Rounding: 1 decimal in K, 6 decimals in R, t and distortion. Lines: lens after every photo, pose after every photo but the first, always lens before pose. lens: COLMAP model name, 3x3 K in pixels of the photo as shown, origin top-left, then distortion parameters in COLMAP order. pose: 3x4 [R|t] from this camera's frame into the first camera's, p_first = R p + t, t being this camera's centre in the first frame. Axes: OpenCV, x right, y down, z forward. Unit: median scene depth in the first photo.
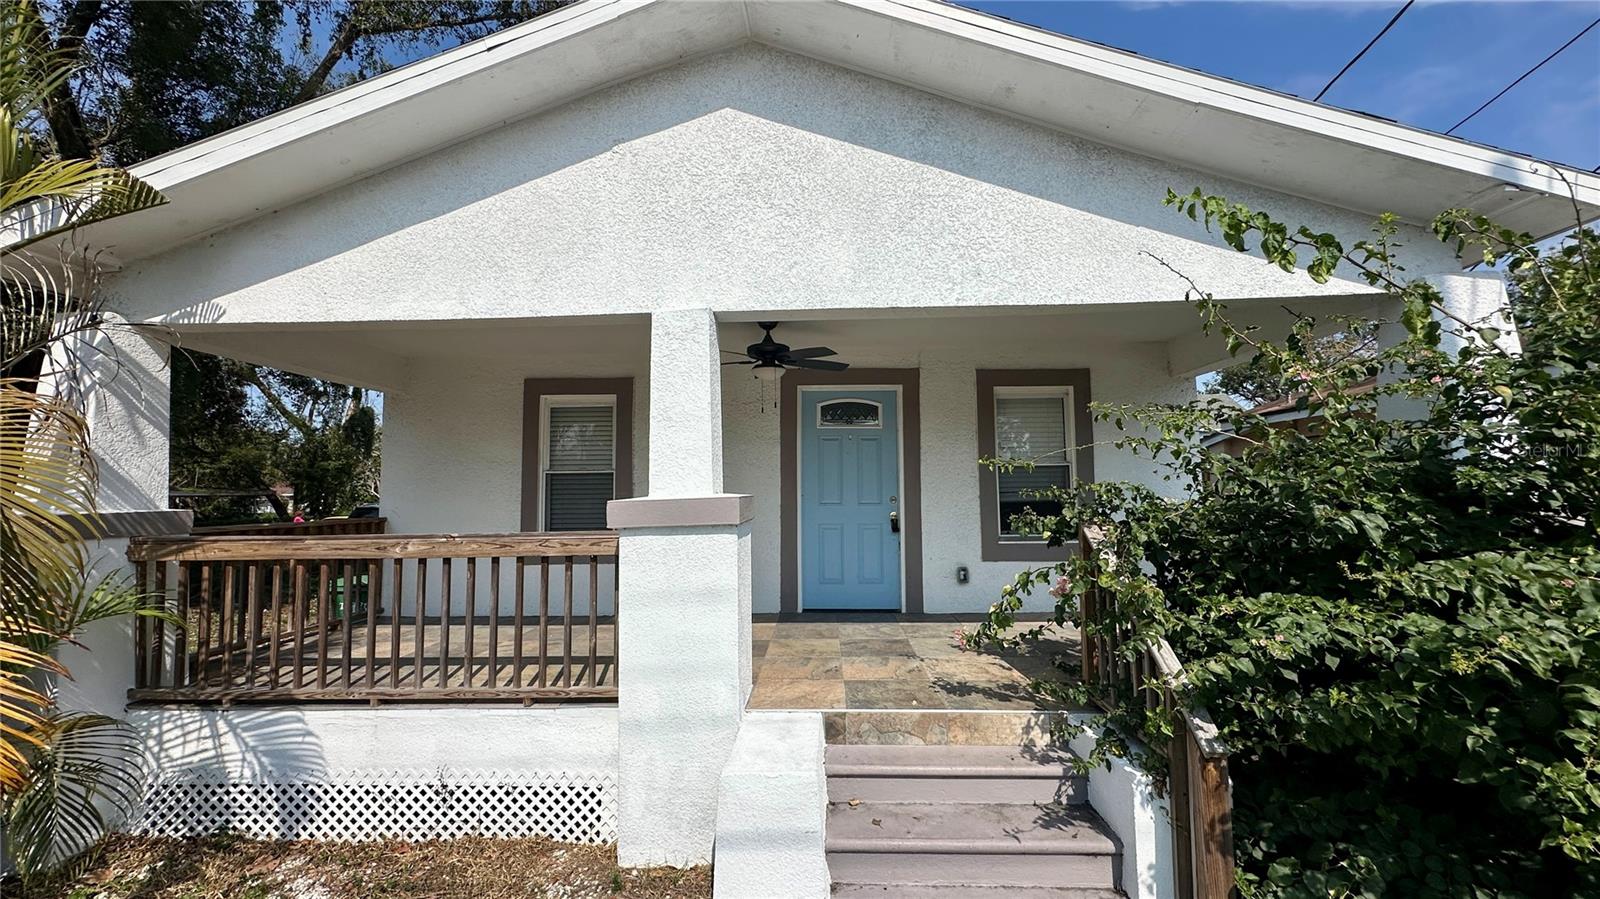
lens RADIAL K [[639.9, 0, 802.0], [0, 639.9, 447.6], [0, 0, 1]] dist [-0.003667, 0.001294]
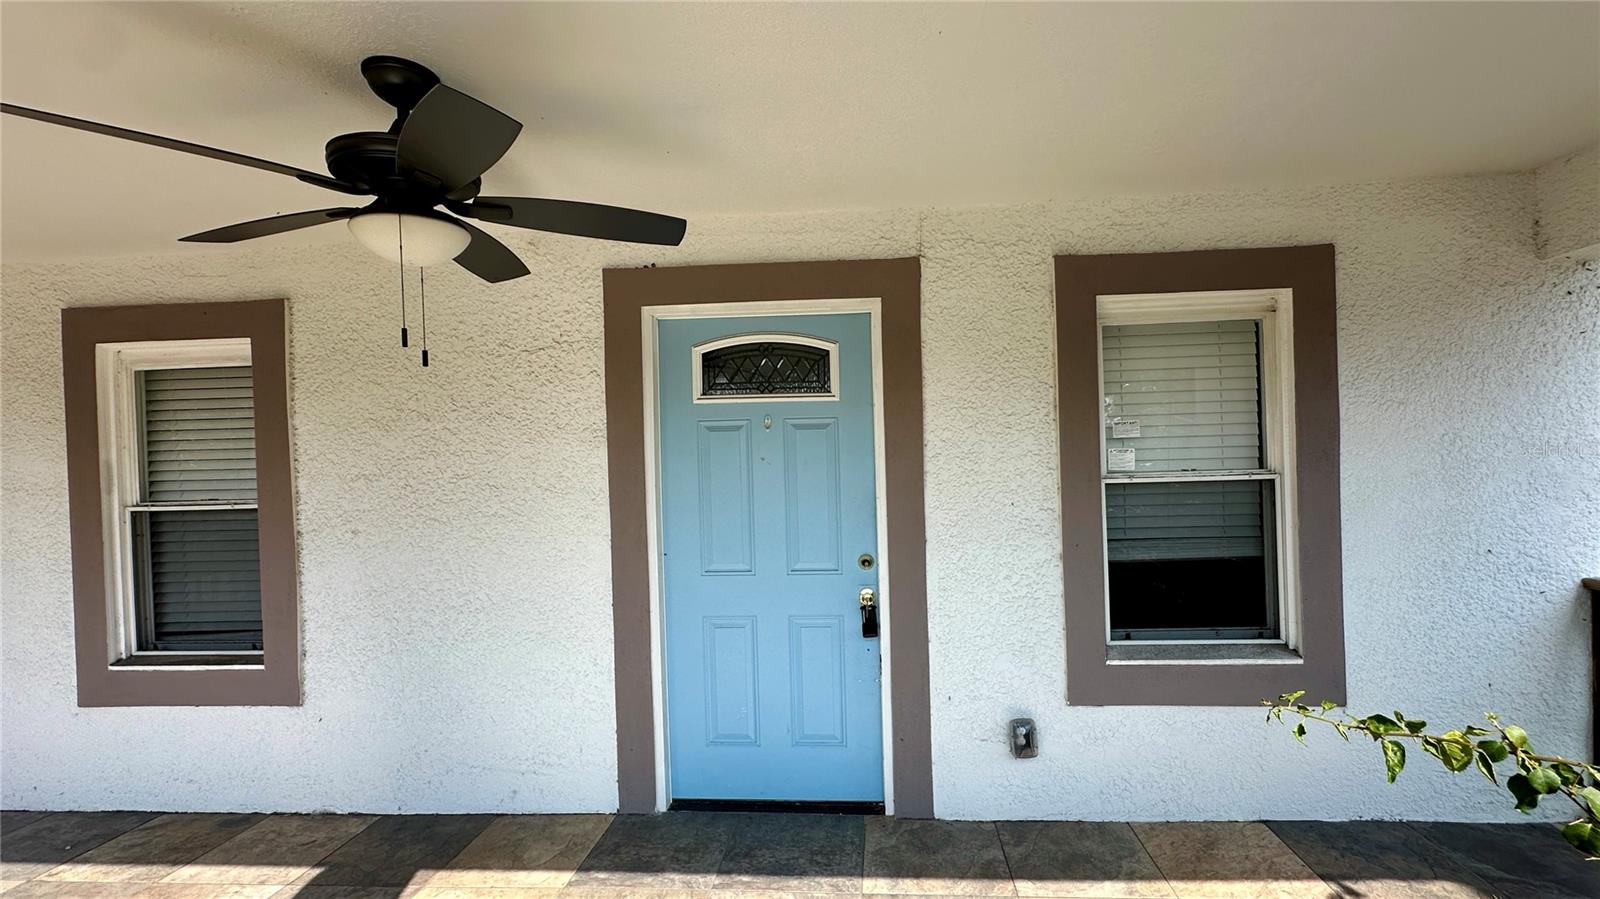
lens RADIAL K [[639.9, 0, 816.9], [0, 639.9, 461.5], [0, 0, 1]] dist [-0.003667, 0.001294]
pose [[0.999479, -0.019077, -0.026033, 0.126189], [0.020922, 0.997146, 0.072542, -0.021745], [0.024575, -0.073049, 0.997026, 0.577274]]
